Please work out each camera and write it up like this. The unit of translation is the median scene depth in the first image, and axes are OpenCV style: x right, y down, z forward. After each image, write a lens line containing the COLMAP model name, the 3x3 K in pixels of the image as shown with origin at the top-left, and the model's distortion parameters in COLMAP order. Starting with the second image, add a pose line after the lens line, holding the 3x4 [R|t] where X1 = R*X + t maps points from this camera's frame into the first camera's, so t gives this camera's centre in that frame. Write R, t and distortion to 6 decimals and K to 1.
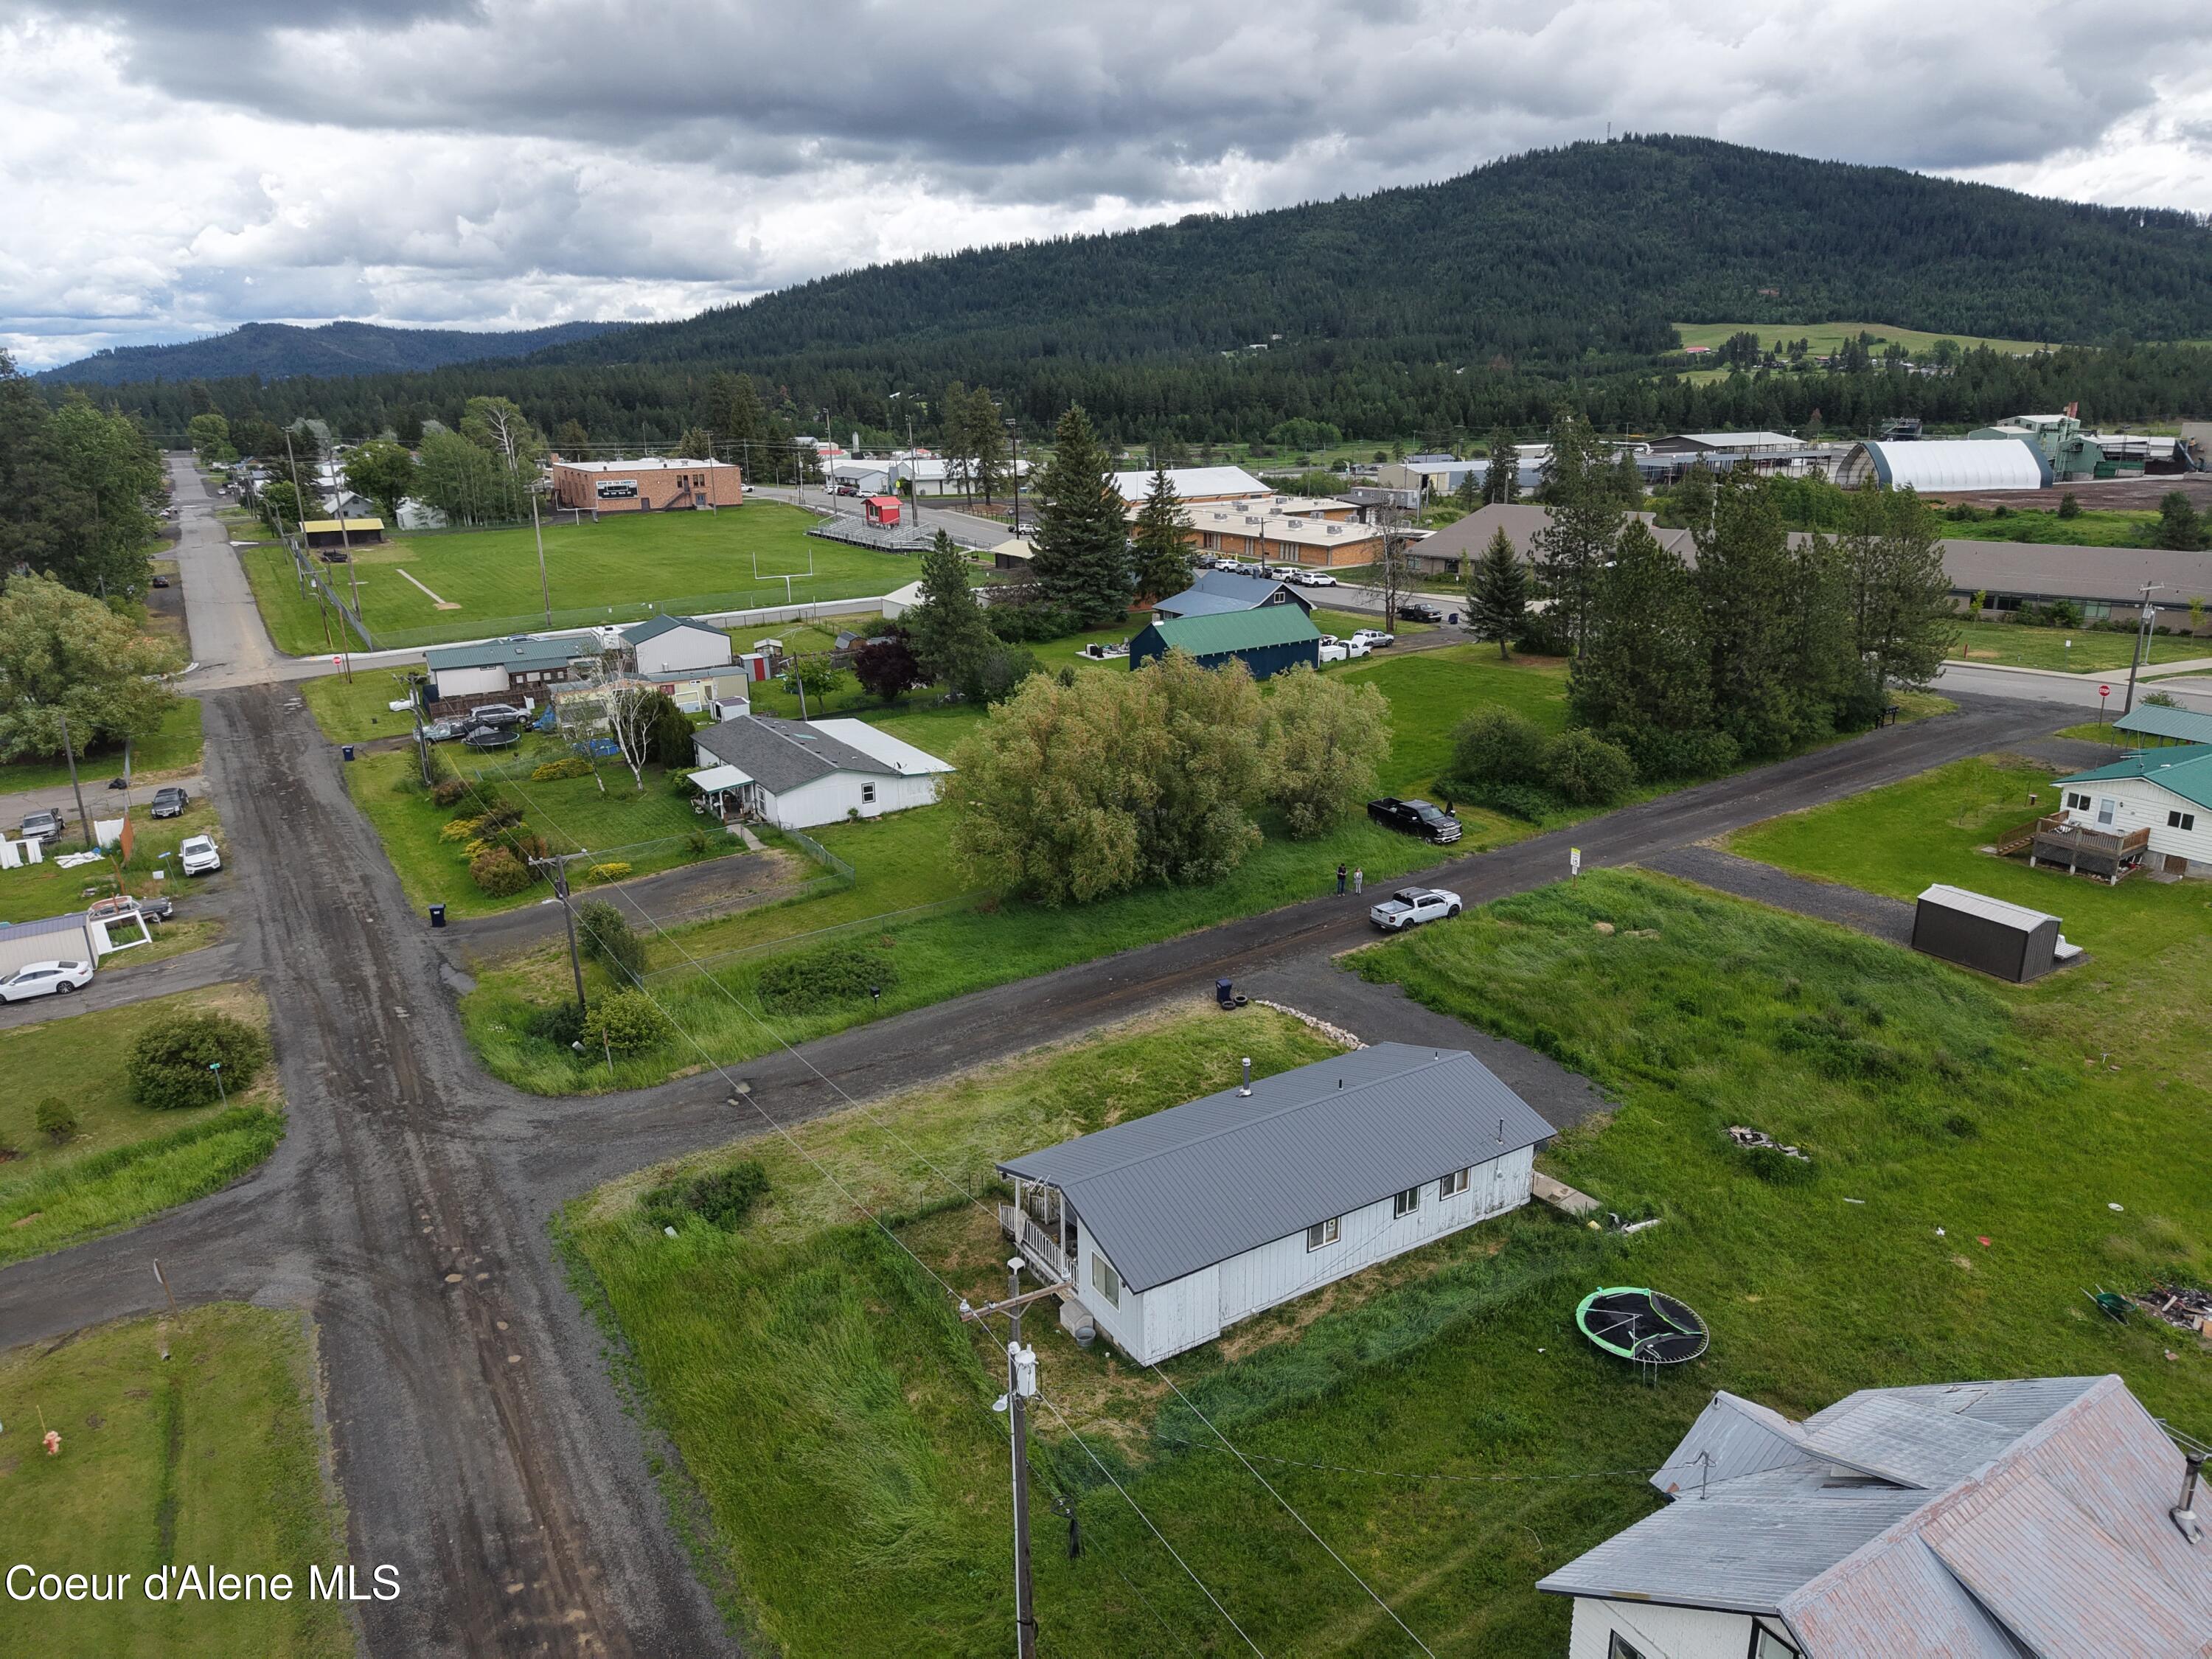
lens RADIAL K [[1480.9, 0, 1099.1], [0, 1480.9, 822.9], [0, 0, 1]] dist [0.022218, -0.020966]
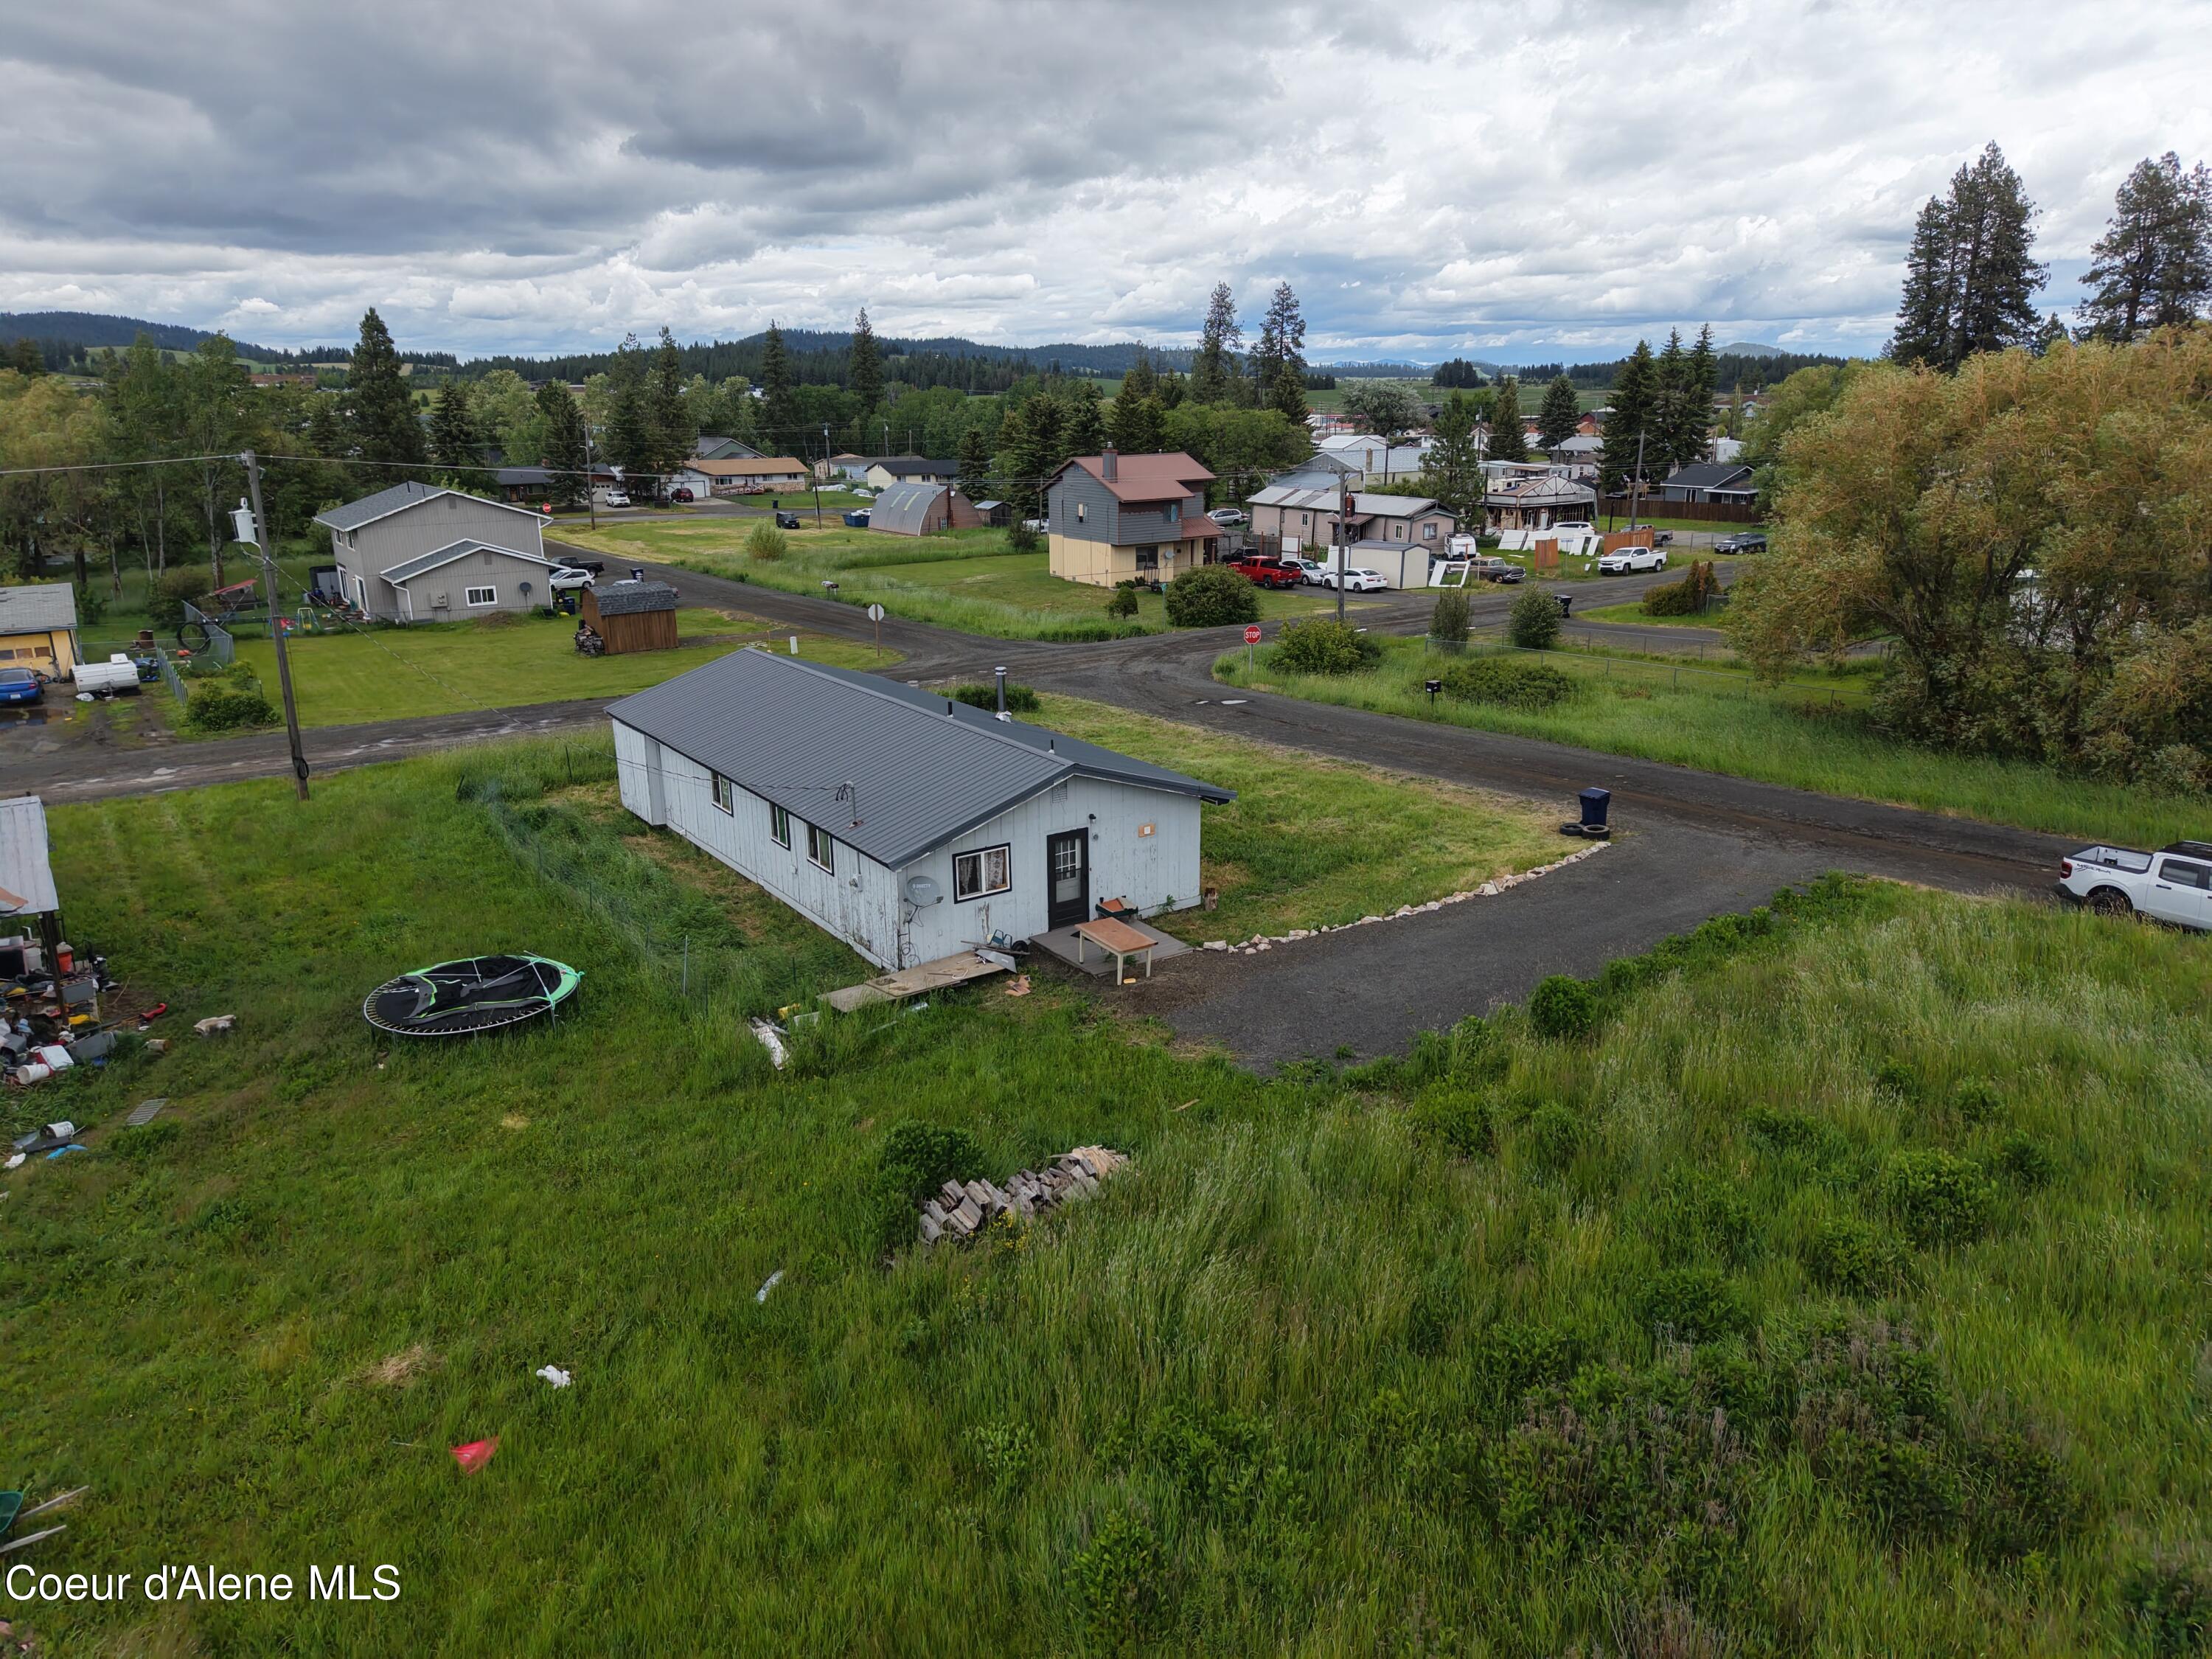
lens RADIAL K [[1480.9, 0, 1099.1], [0, 1480.9, 822.9], [0, 0, 1]] dist [0.022218, -0.020966]
pose [[0.058035, 0.296544, -0.953254, 0.632667], [-0.278846, 0.921674, 0.269743, 0.019365], [0.958581, 0.250156, 0.136180, 0.759705]]
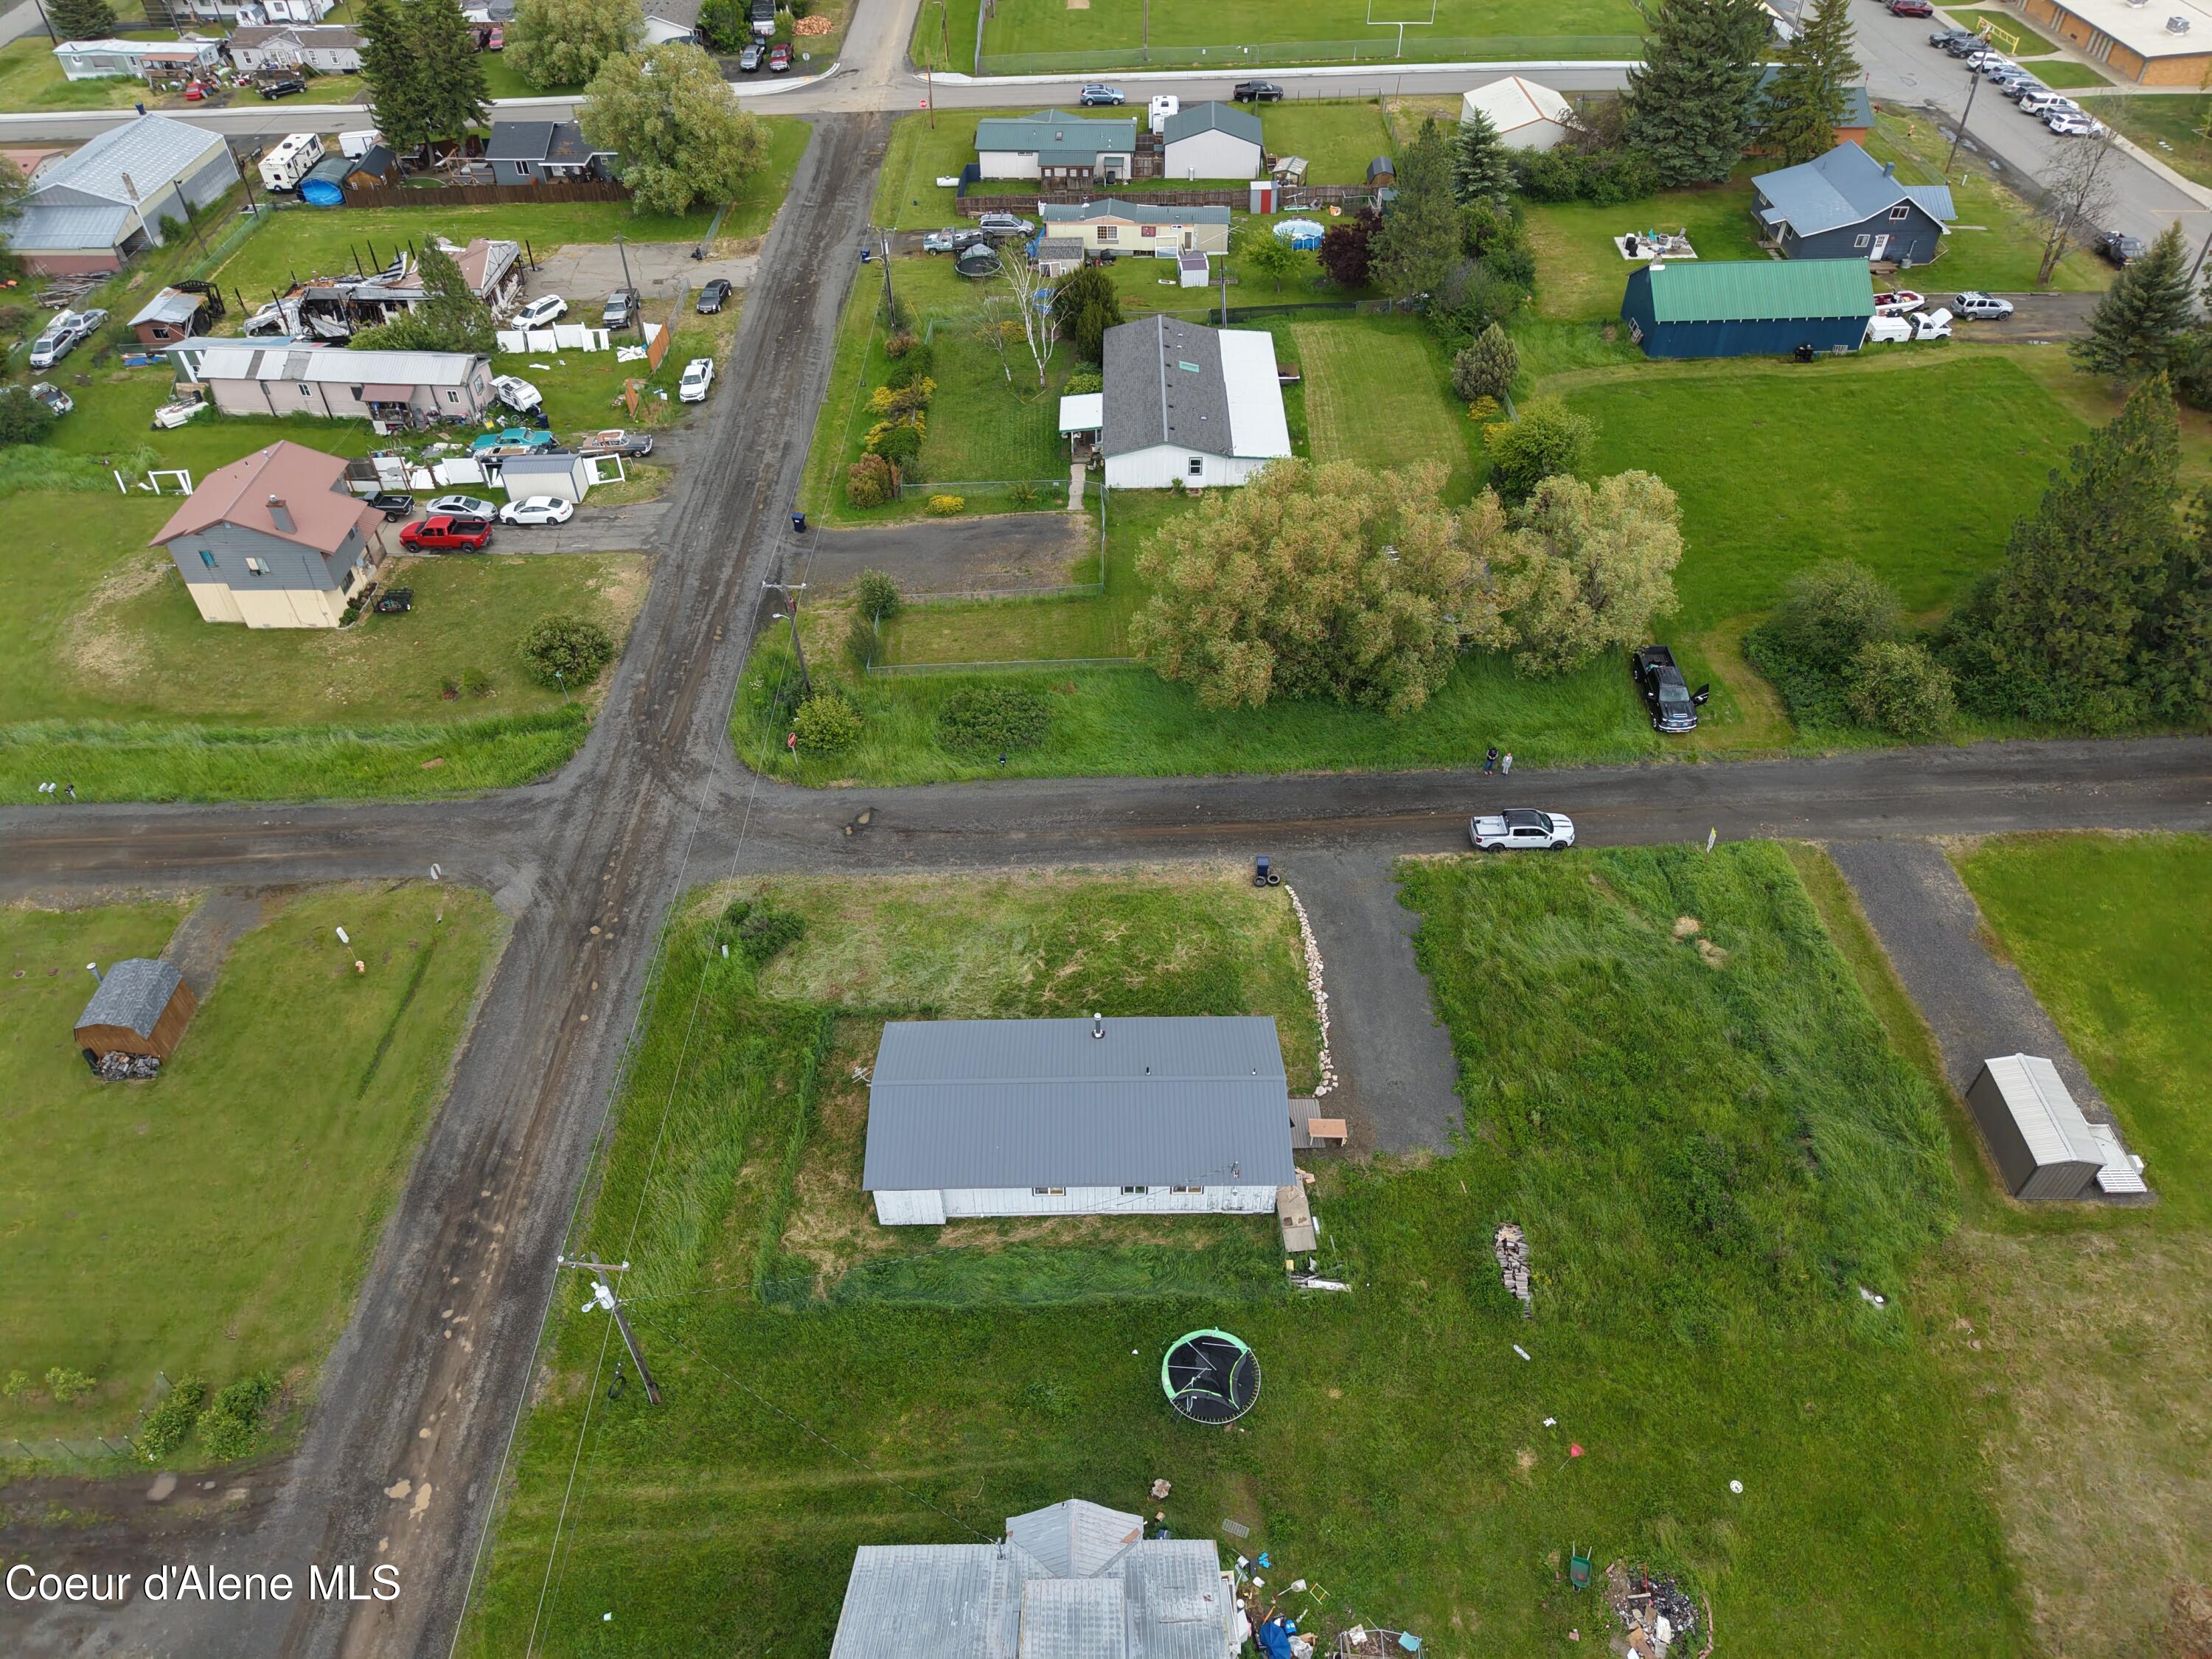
lens RADIAL K [[1480.9, 0, 1099.1], [0, 1480.9, 822.9], [0, 0, 1]] dist [0.022218, -0.020966]
pose [[0.855743, 0.358258, -0.373303, 0.387636], [-0.150193, 0.862432, 0.483378, -0.437224], [0.495122, -0.357580, 0.791827, 0.081939]]
